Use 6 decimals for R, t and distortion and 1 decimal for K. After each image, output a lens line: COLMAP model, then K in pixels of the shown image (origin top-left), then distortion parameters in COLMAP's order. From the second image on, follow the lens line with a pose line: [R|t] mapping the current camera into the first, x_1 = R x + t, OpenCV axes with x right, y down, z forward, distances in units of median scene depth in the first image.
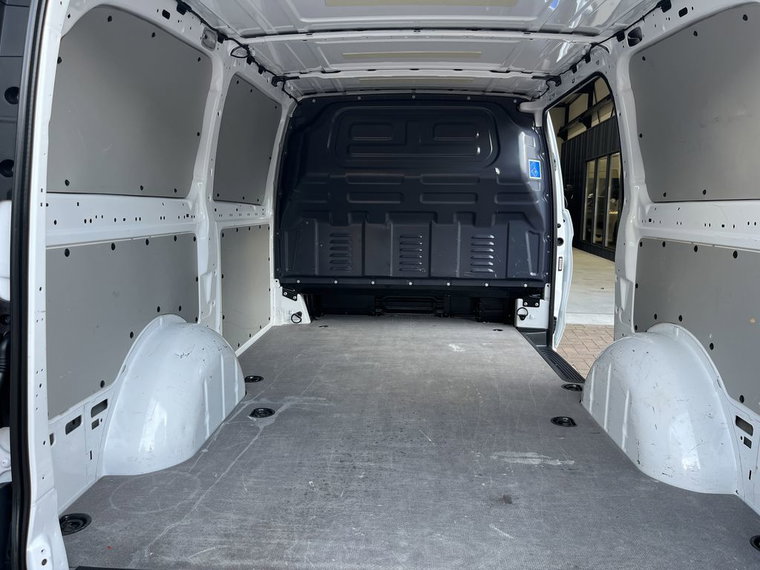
lens RADIAL K [[577.5, 0, 377.5], [0, 577.5, 284.1], [0, 0, 1]] dist [0.071088, -0.089768]
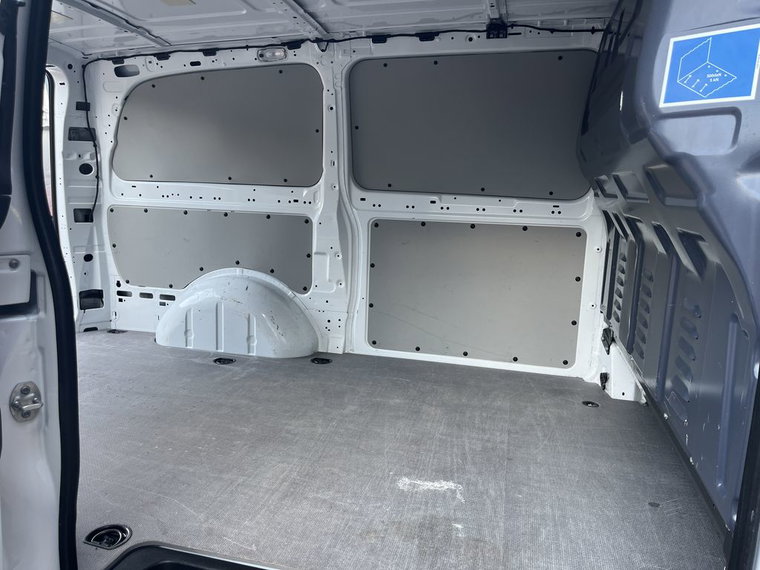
lens RADIAL K [[577.5, 0, 376.7], [0, 577.5, 285.1], [0, 0, 1]] dist [0.071088, -0.089768]
pose [[-0.204971, 0.155439, -0.966346, 0.830439], [-0.161100, 0.968486, 0.189954, -0.202091], [0.965419, 0.194613, -0.173471, 1.387225]]
